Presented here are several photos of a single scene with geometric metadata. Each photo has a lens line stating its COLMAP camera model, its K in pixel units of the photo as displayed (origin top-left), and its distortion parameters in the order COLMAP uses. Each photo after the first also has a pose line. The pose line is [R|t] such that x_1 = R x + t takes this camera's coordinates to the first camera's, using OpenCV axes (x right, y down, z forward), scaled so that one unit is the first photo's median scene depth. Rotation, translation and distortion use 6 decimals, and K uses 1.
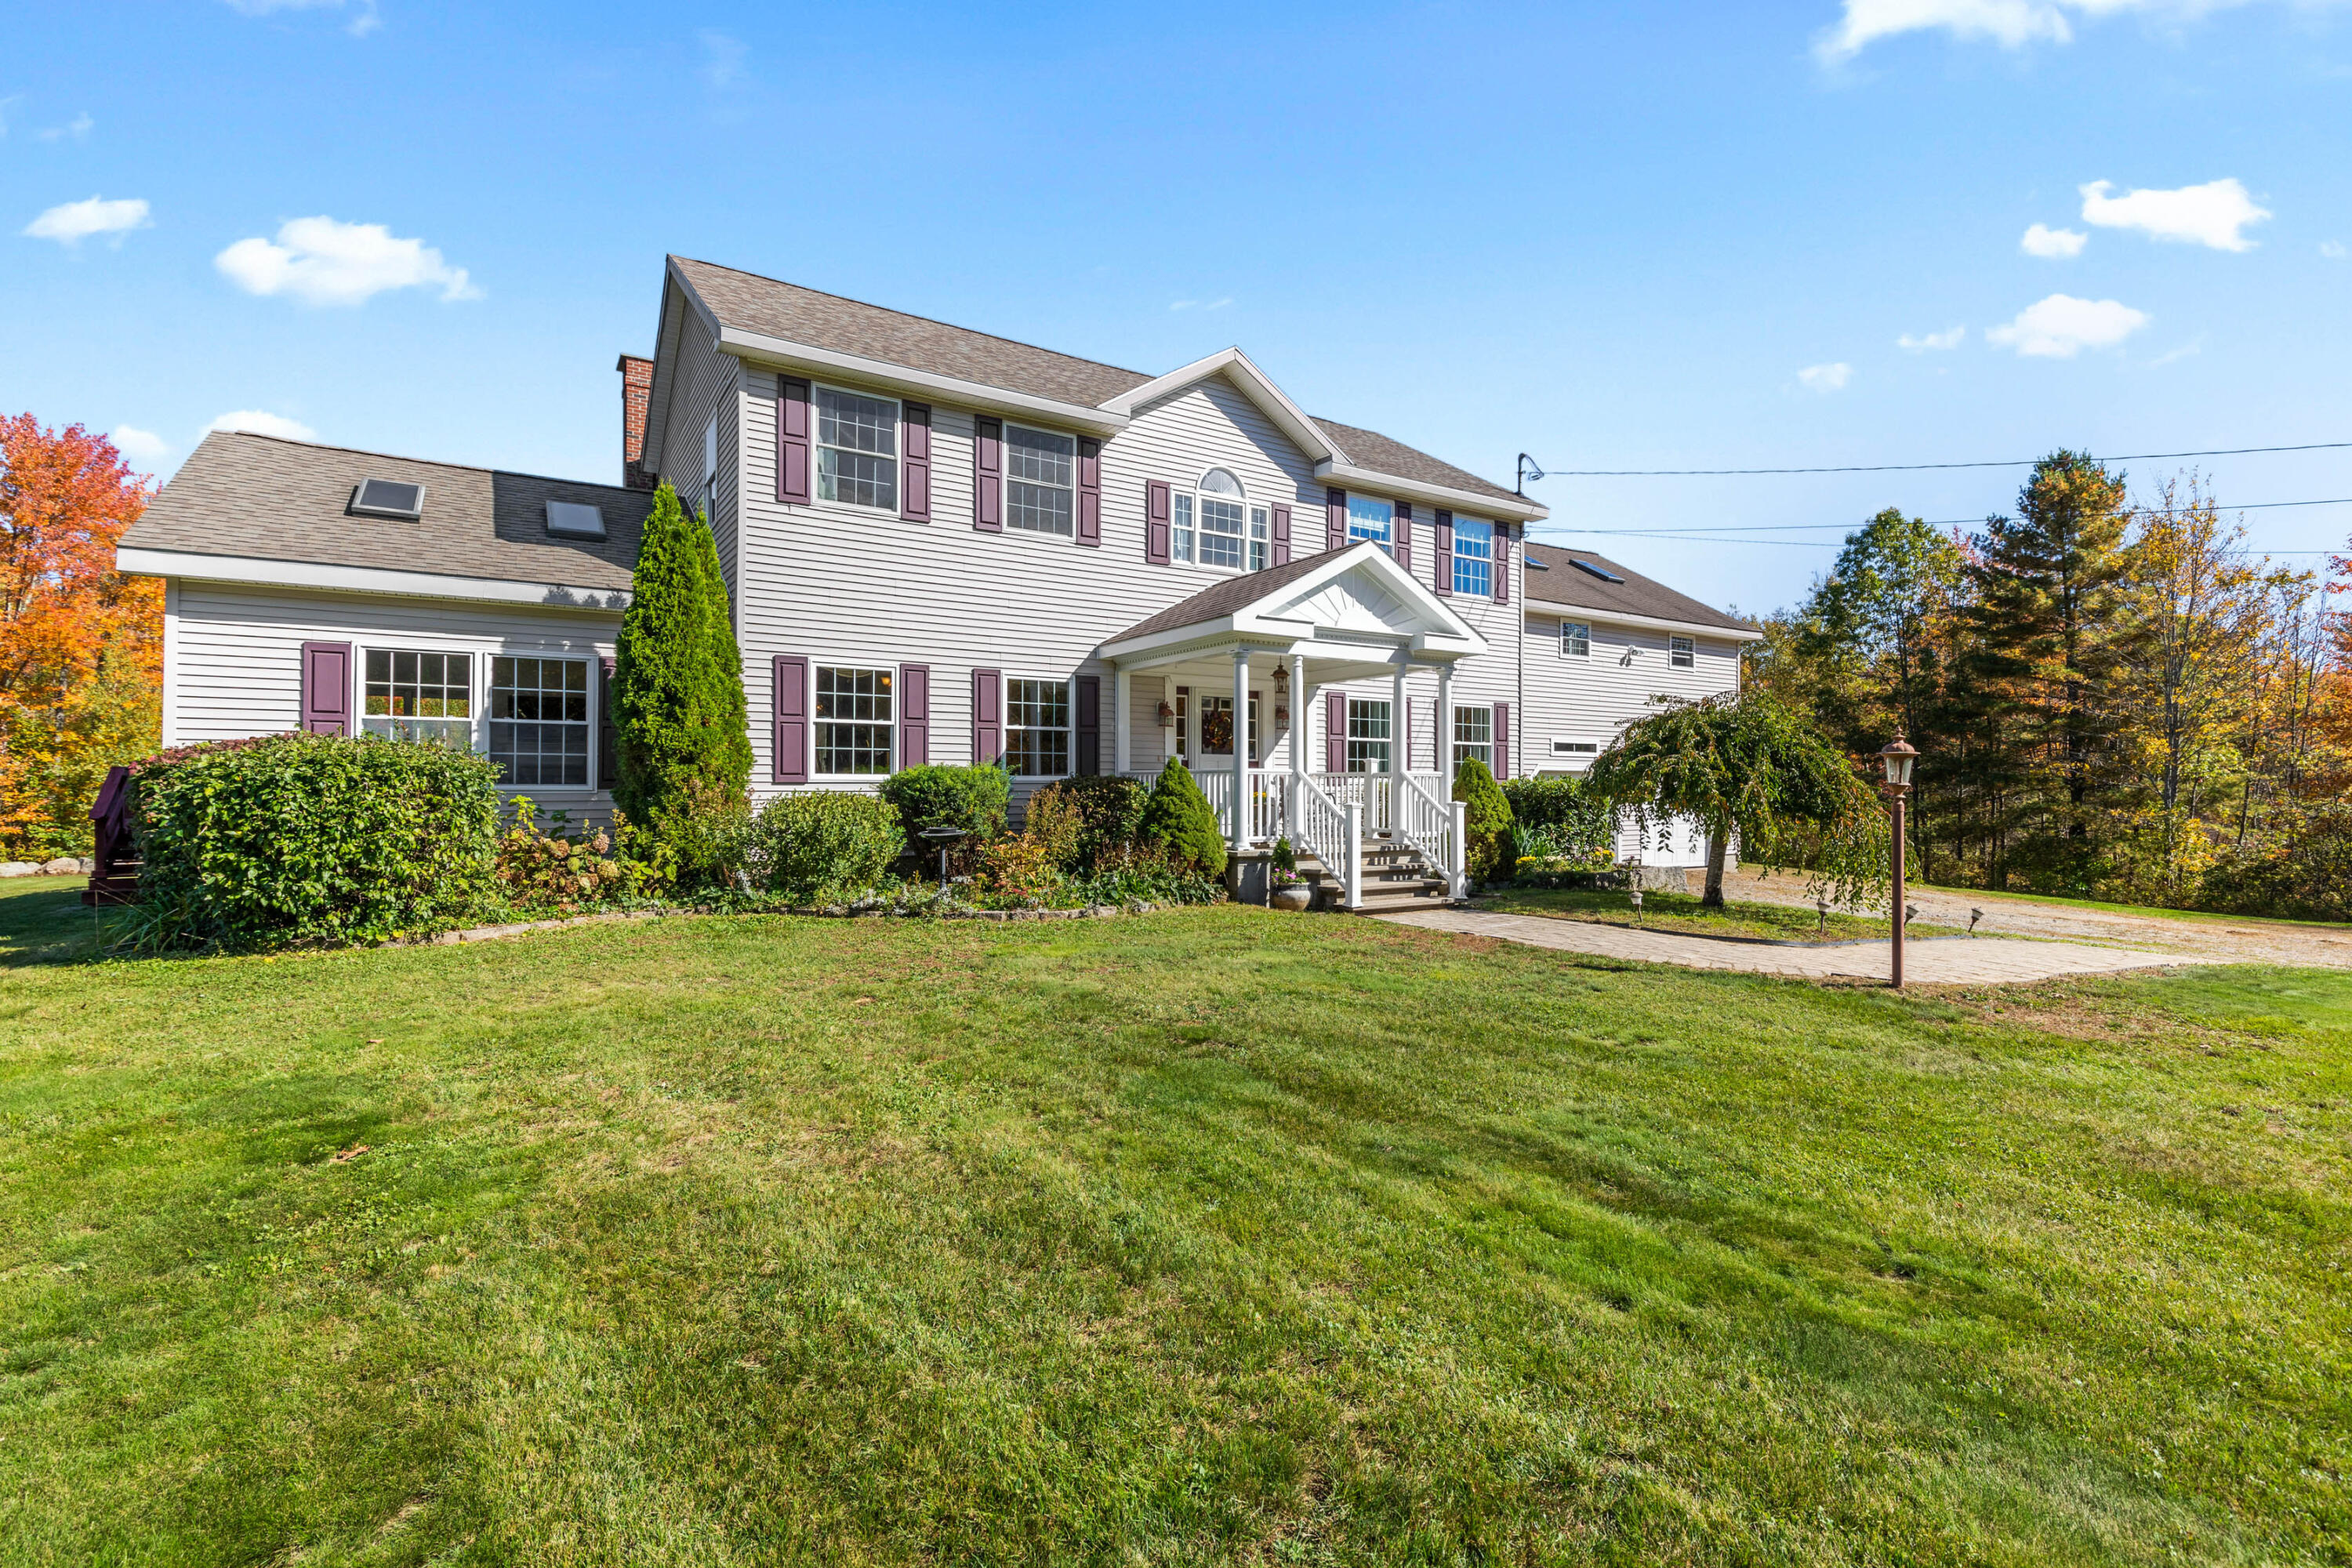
lens RADIAL K [[1057.8, 0, 1182.7], [0, 1057.8, 790.3], [0, 0, 1]] dist [0.008646, -0.000801]
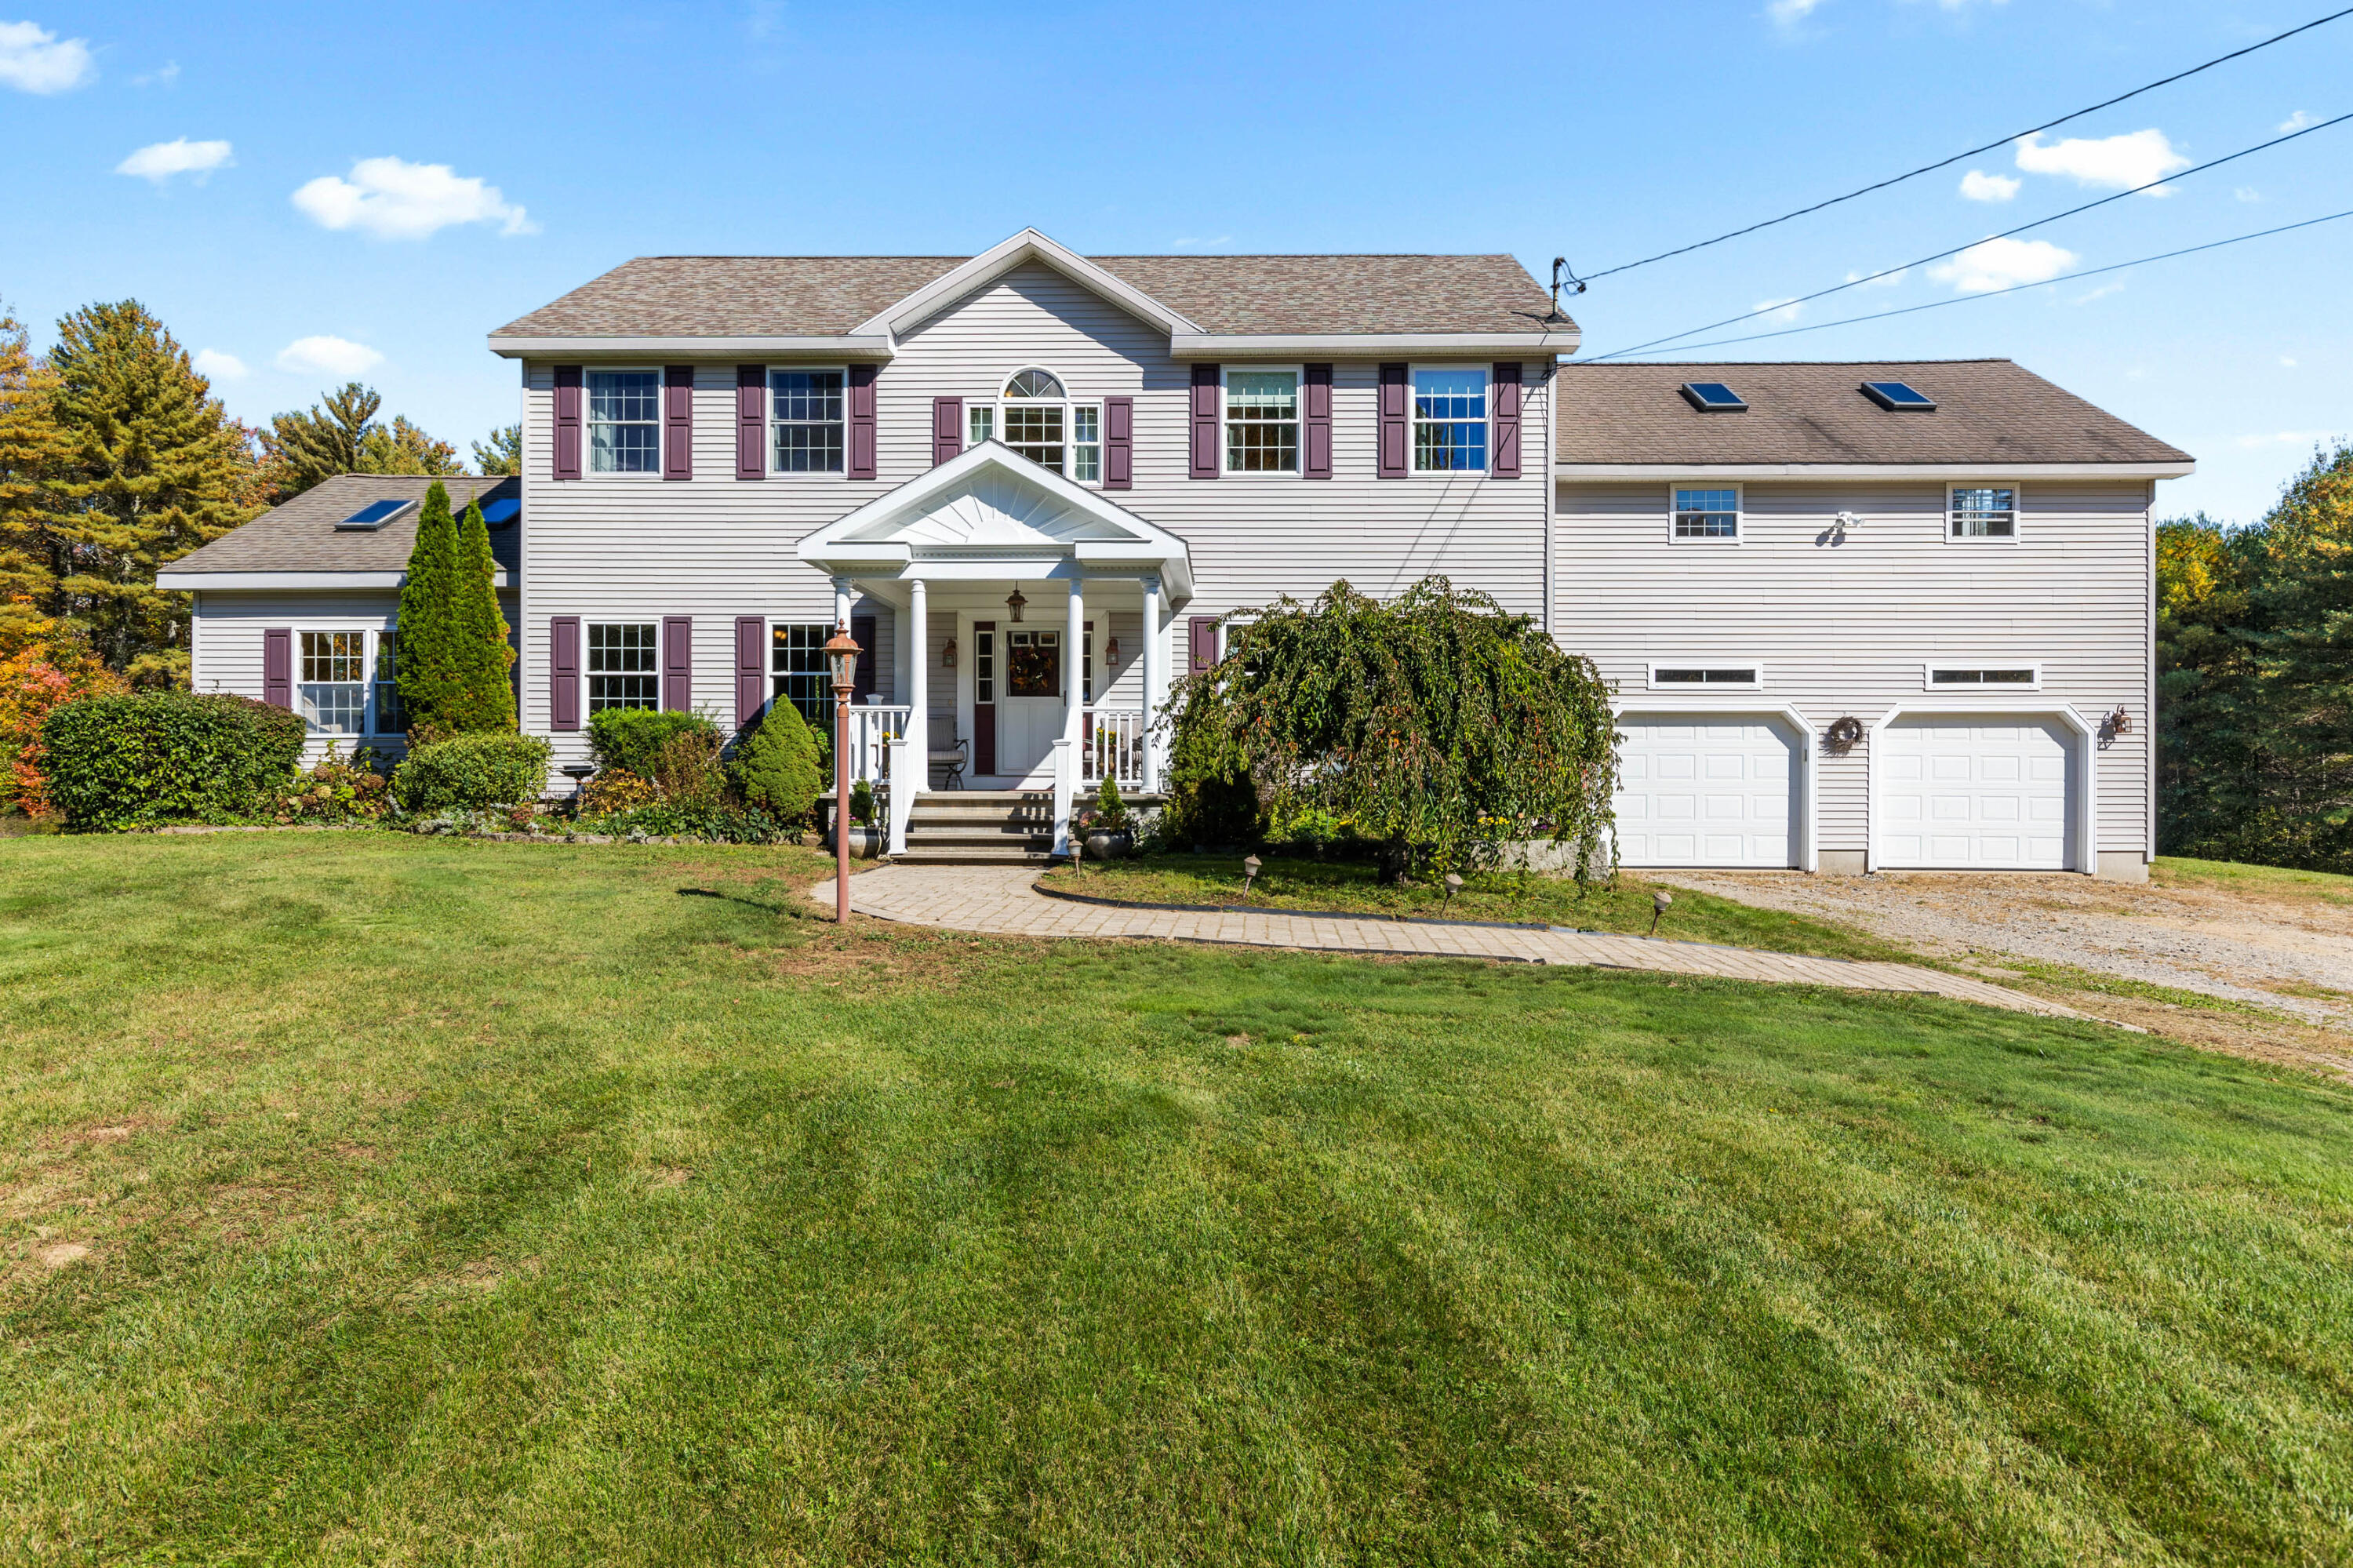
lens RADIAL K [[1392.2, 0, 1172.9], [0, 1392.2, 784.0], [0, 0, 1]] dist [0.002326, -0.002046]
pose [[0.826611, 0.004675, -0.562754, 0.853847], [-0.003012, 0.999988, 0.003883, 0.036580], [0.562765, -0.001515, 0.826615, 0.127329]]
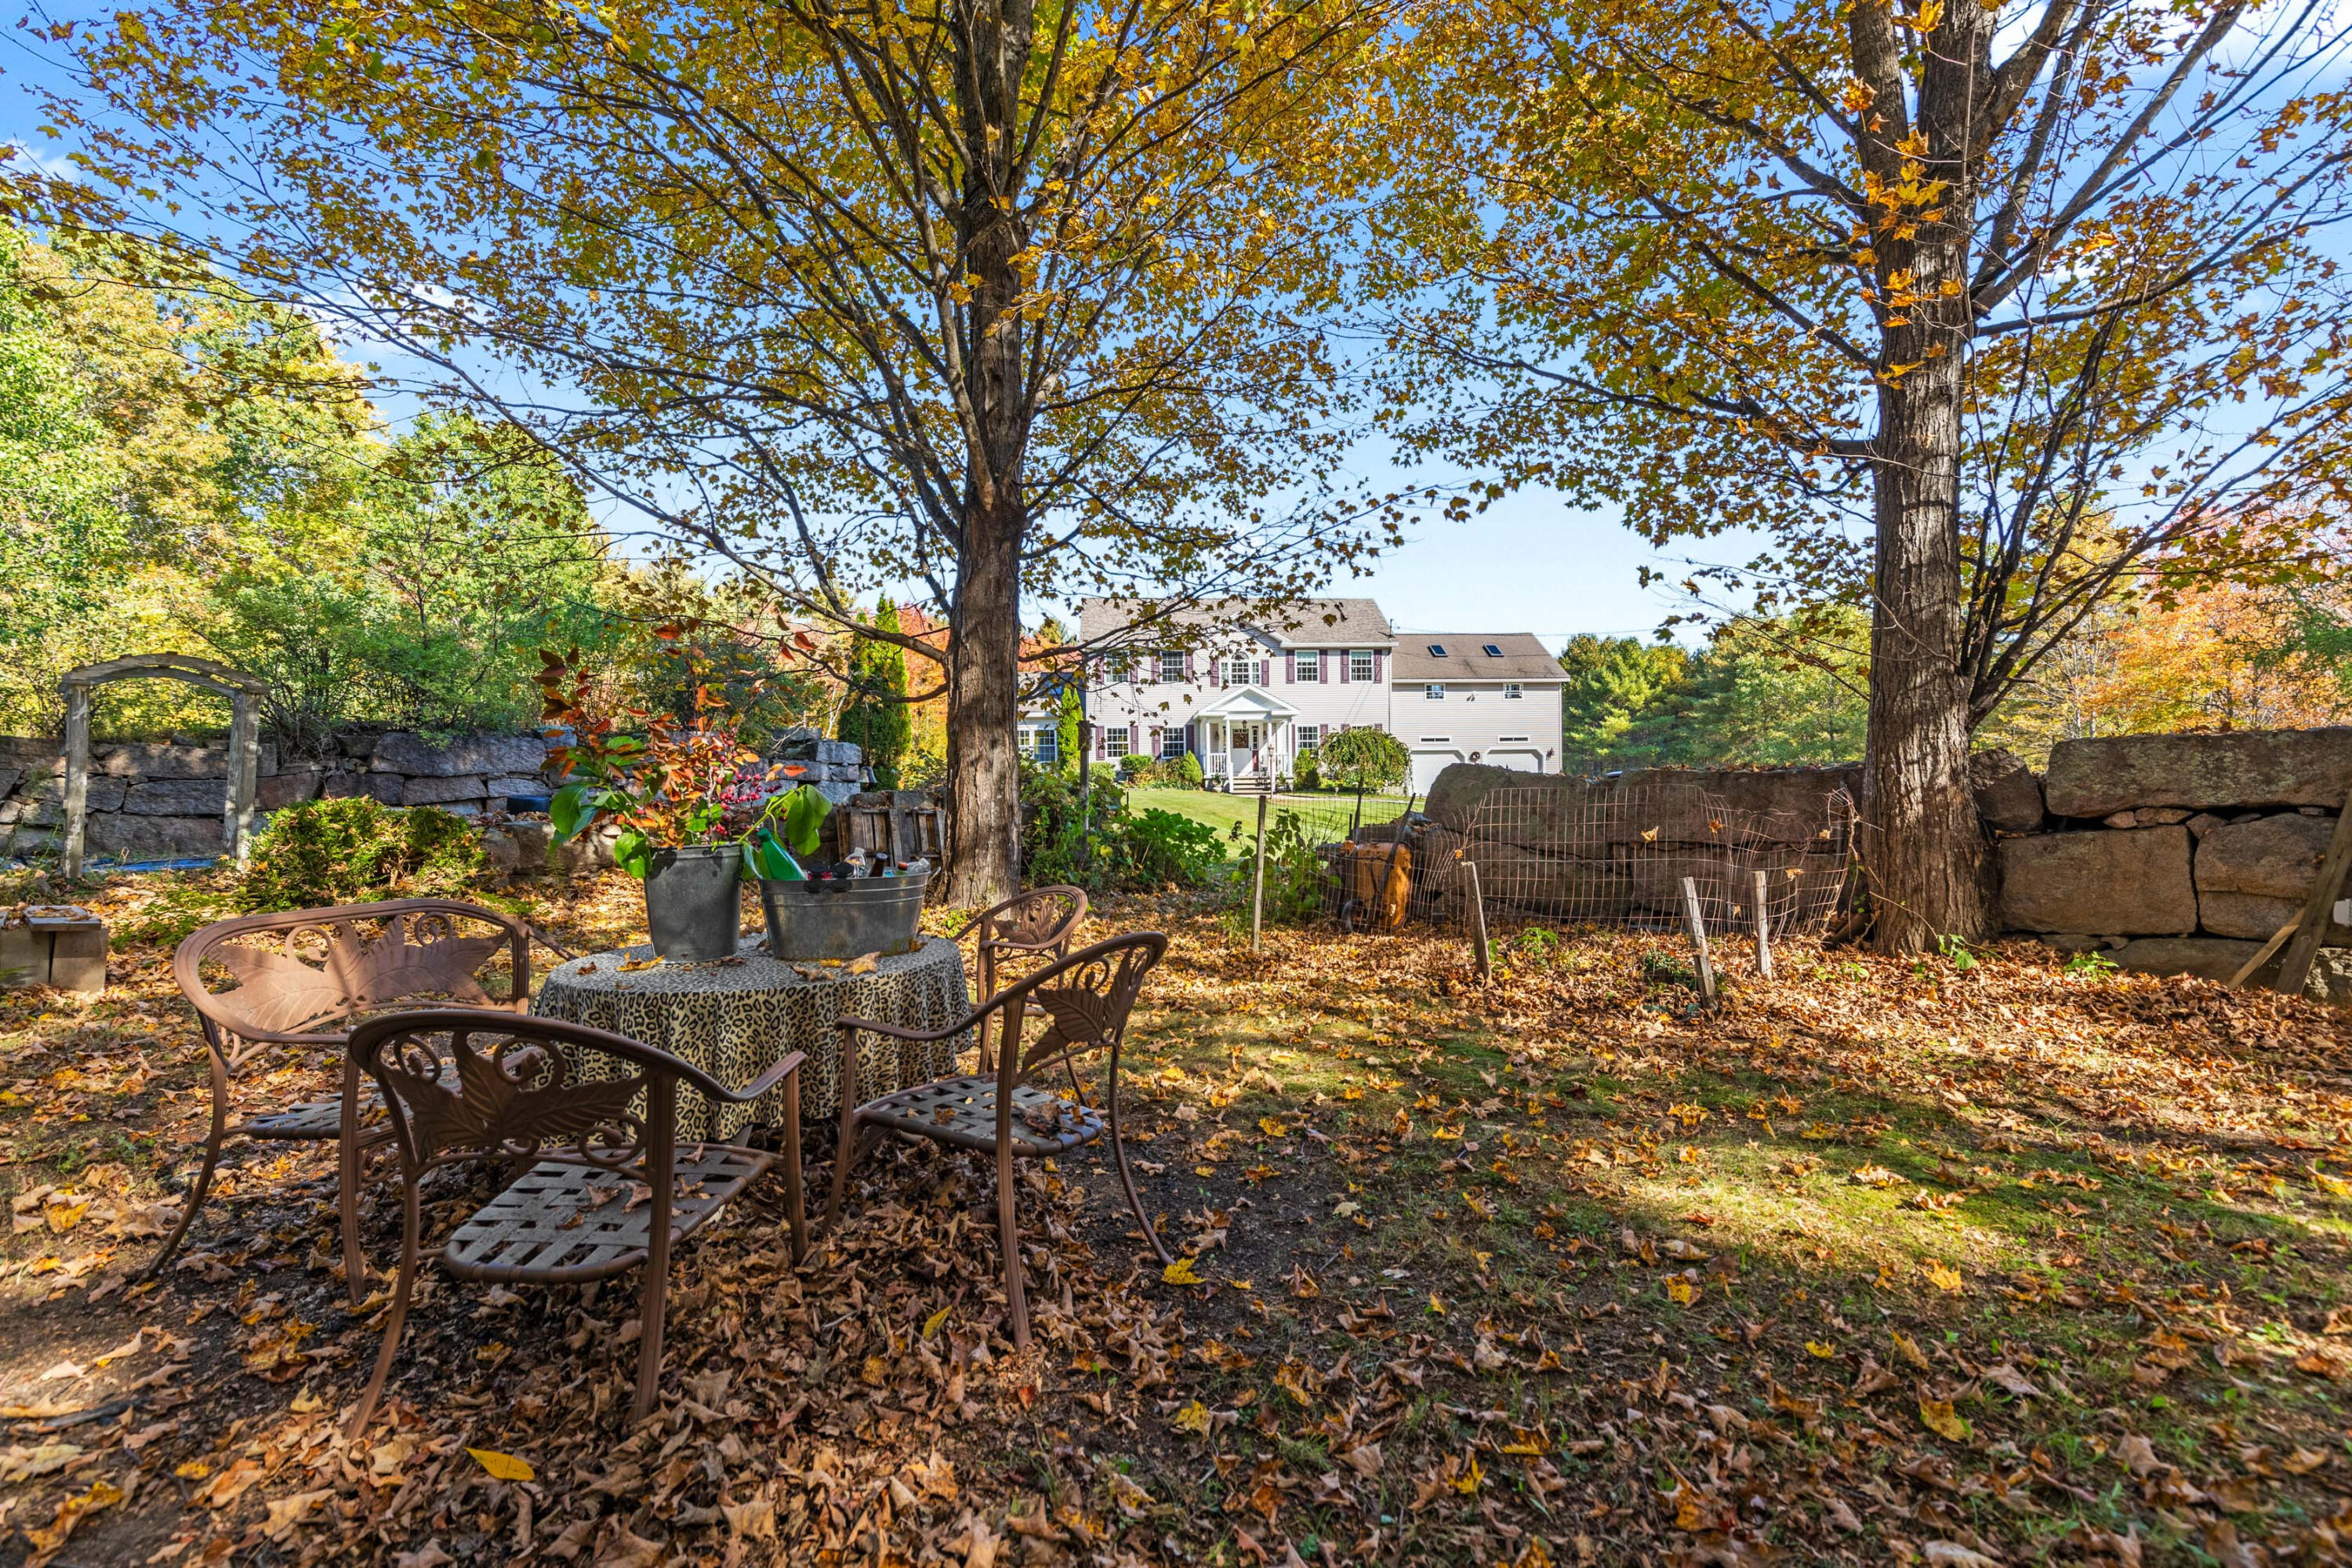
lens RADIAL K [[1057.8, 0, 1180.3], [0, 1057.8, 783.1], [0, 0, 1]] dist [0.008646, -0.000801]
pose [[0.874906, -0.004770, -0.484269, 1.440139], [0.011156, 0.999885, 0.010305, 0.034647], [0.484164, -0.014419, 0.874858, -1.817101]]
